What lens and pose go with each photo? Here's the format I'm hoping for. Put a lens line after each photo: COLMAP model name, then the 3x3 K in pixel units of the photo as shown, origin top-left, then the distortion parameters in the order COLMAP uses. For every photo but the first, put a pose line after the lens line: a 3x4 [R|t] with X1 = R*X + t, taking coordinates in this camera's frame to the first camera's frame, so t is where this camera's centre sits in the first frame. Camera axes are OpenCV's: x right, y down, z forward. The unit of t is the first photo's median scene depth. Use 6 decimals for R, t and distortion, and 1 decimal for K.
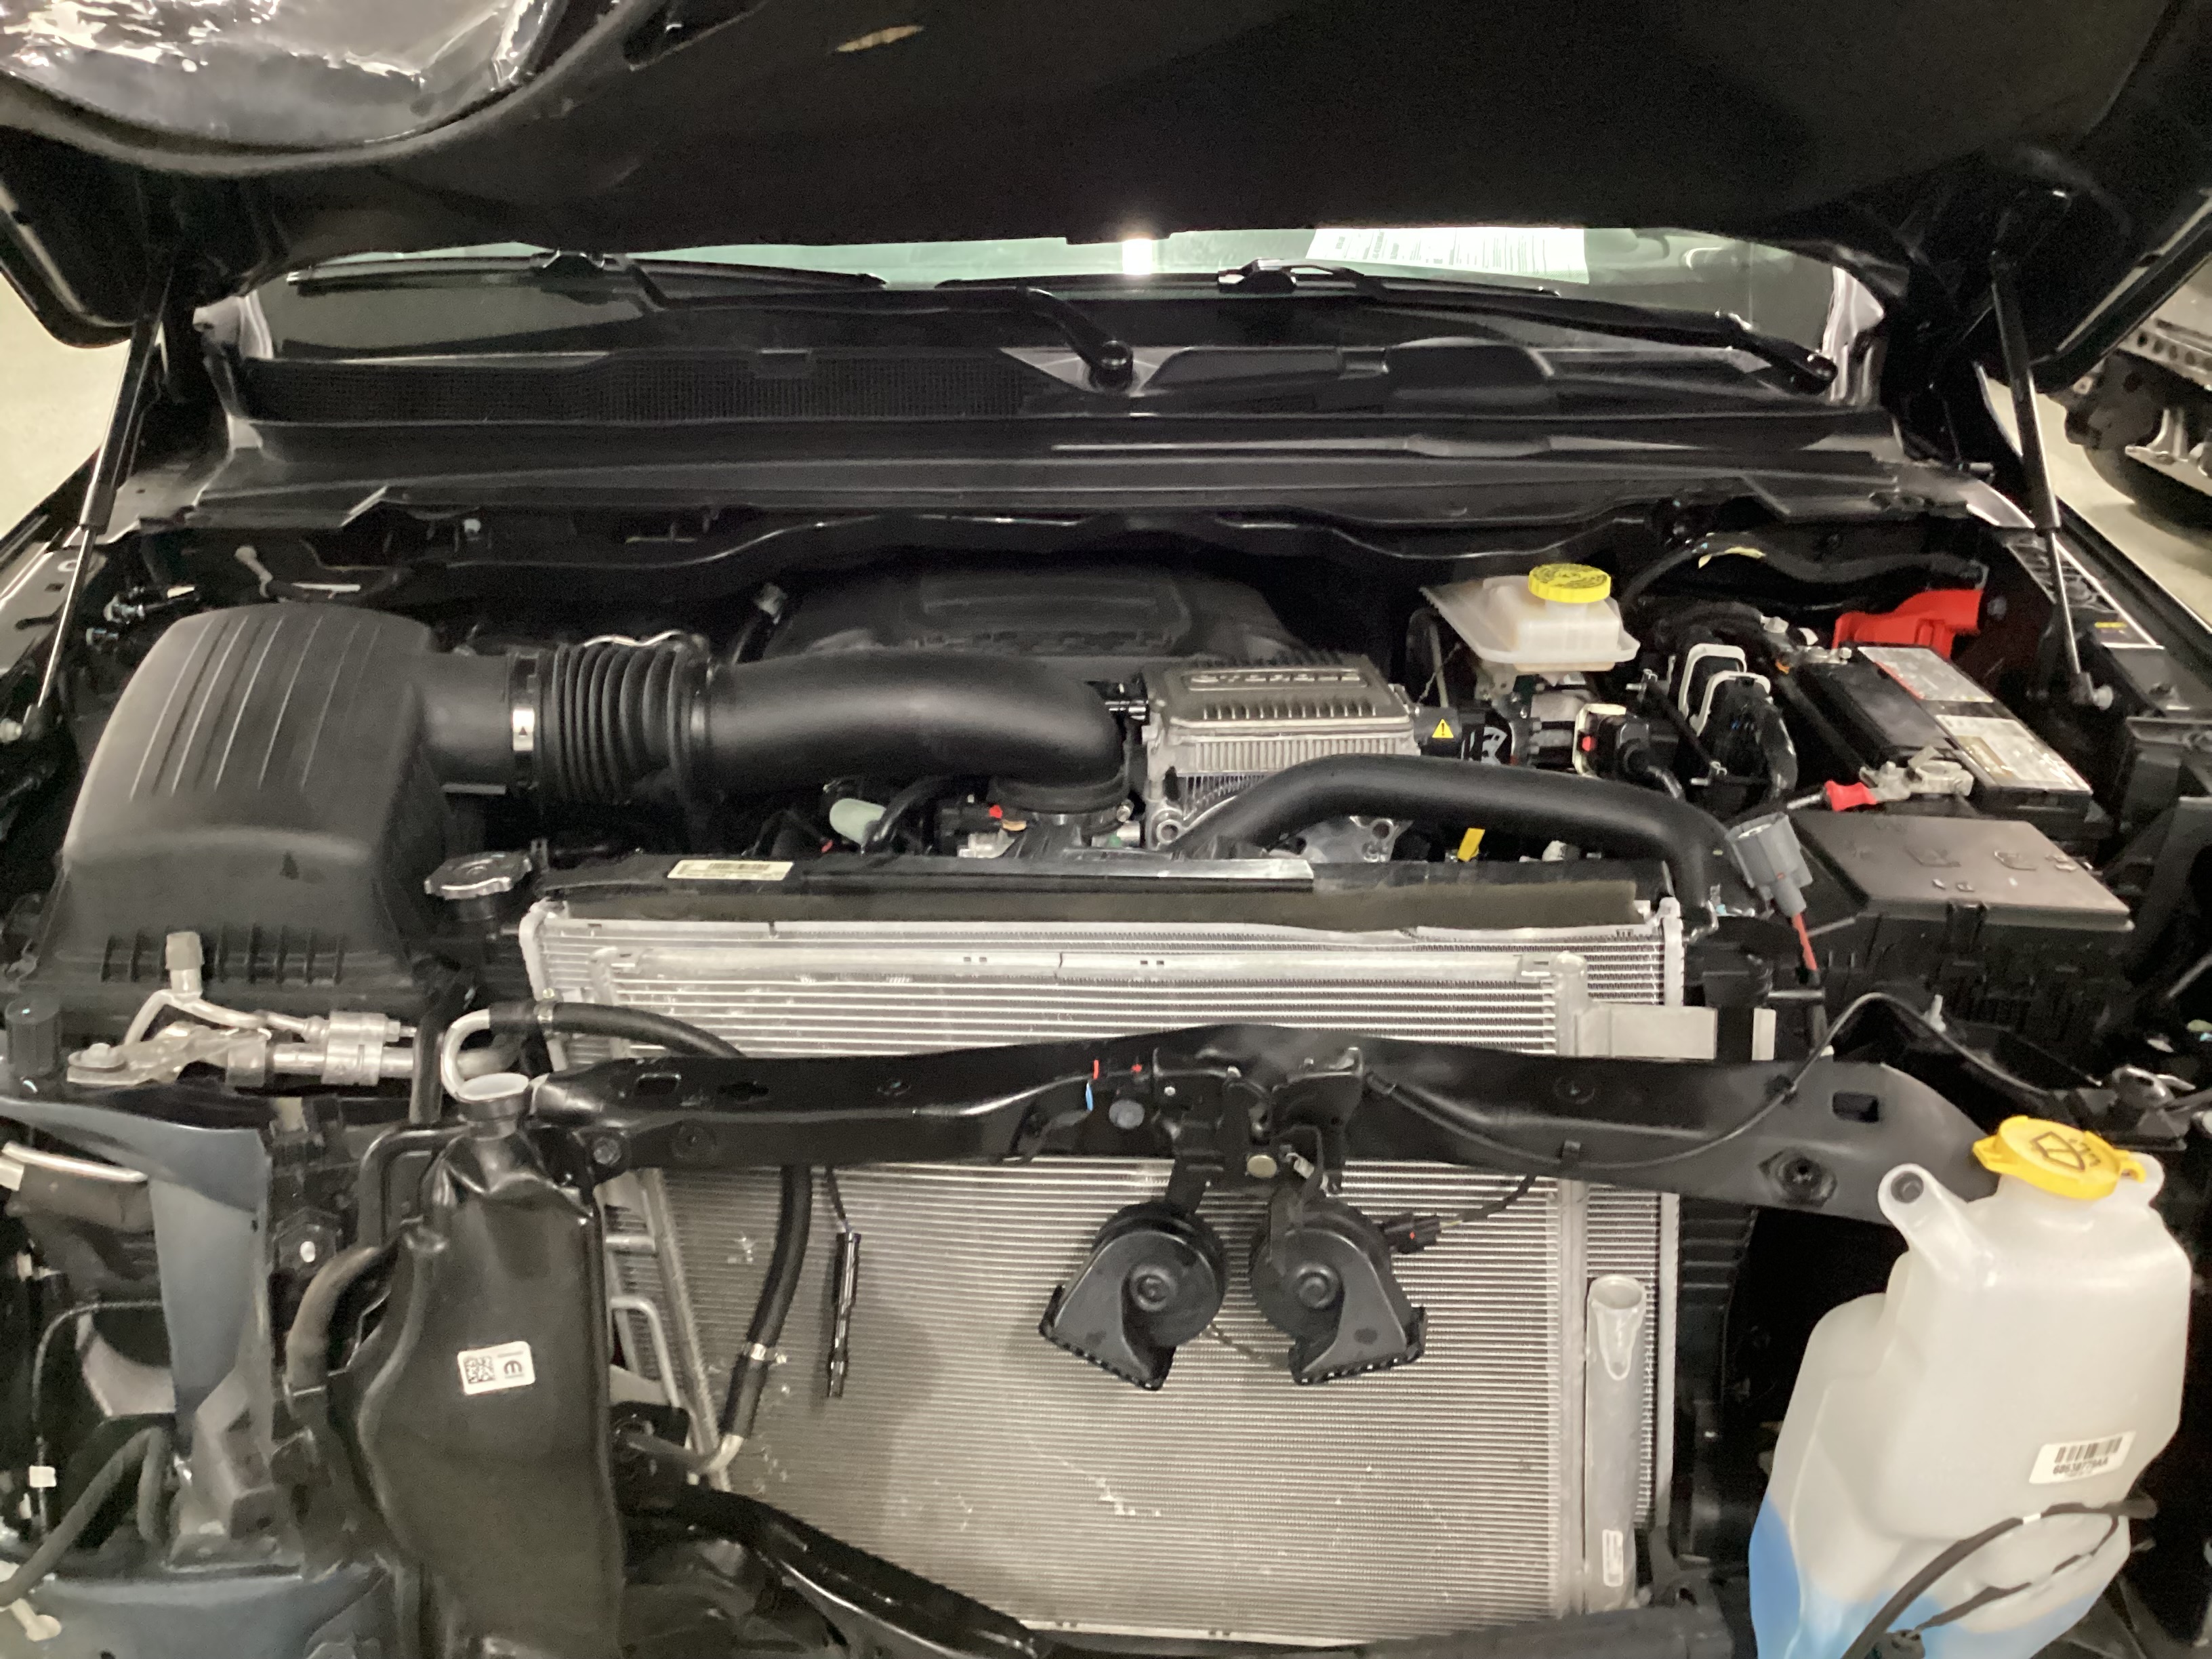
lens RADIAL K [[2077.5, 0, 1141.2], [0, 2077.5, 823.2], [0, 0, 1]] dist [0.075467, -0.184637]
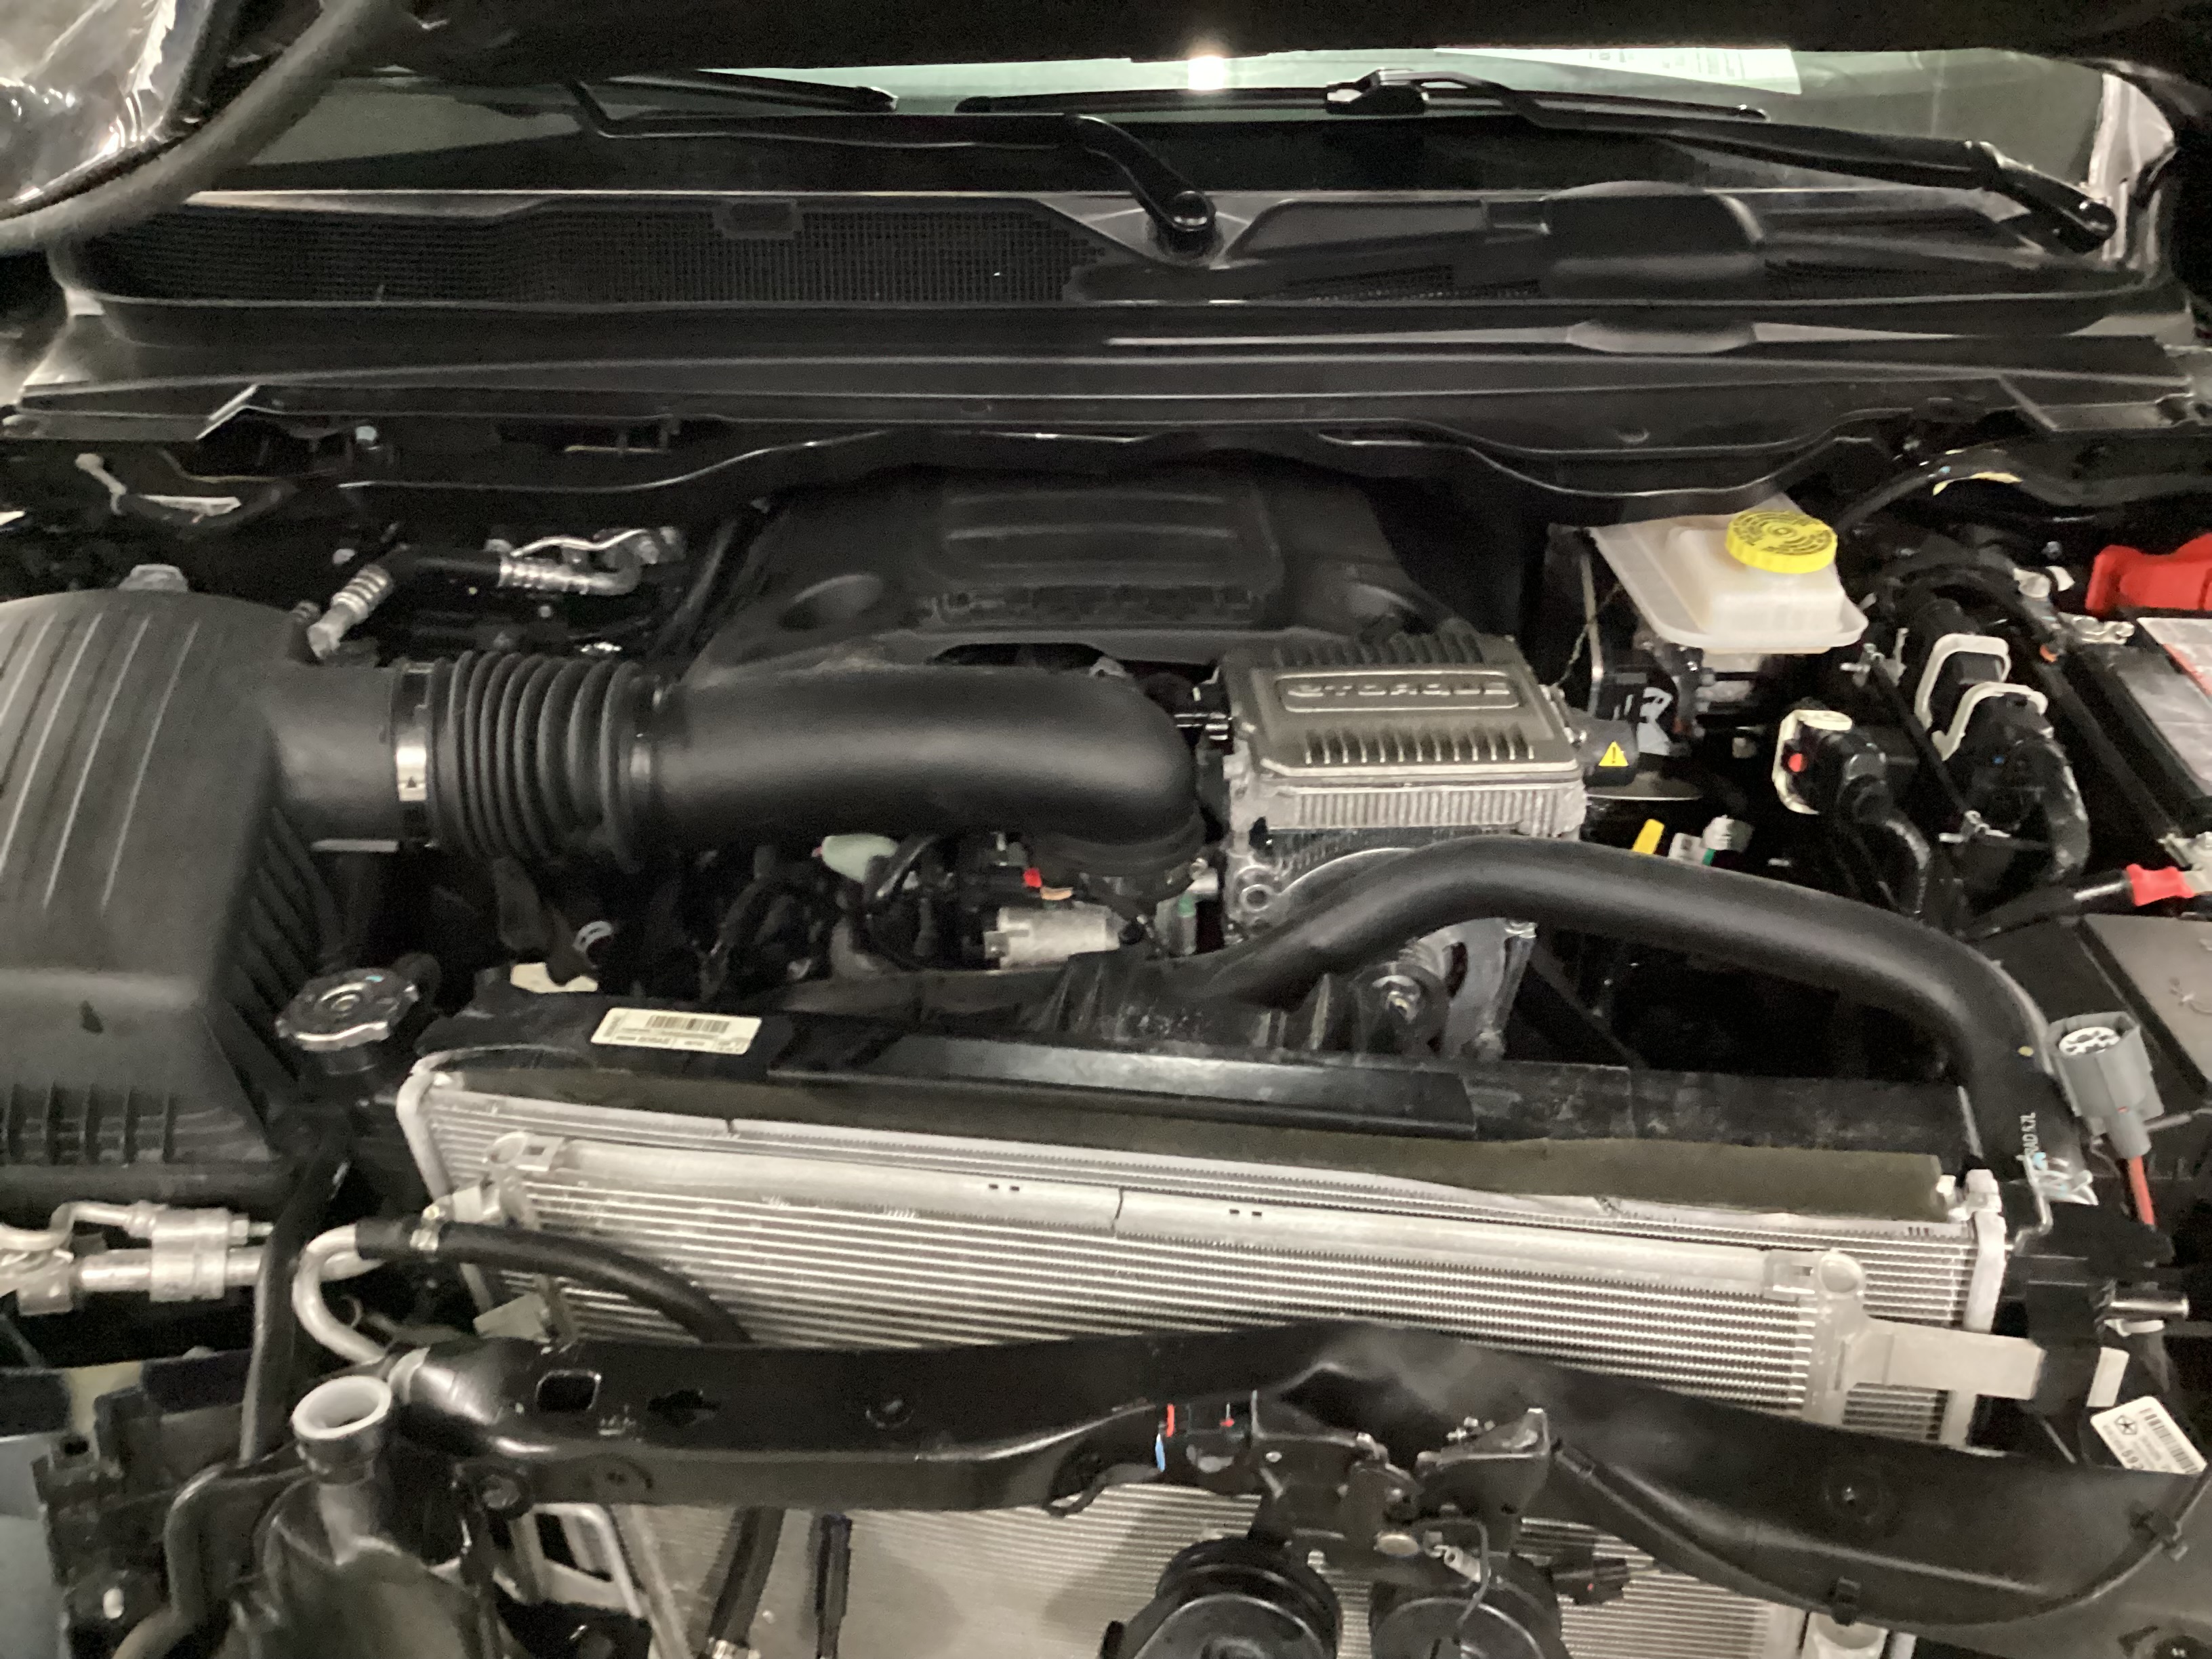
lens RADIAL K [[2077.5, 0, 1141.2], [0, 2077.5, 823.2], [0, 0, 1]] dist [0.075467, -0.184637]
pose [[0.999741, 0.014923, -0.017170, -0.016646], [-0.011955, 0.986794, 0.161541, -0.147679], [0.019354, -0.161293, 0.986717, 0.239824]]
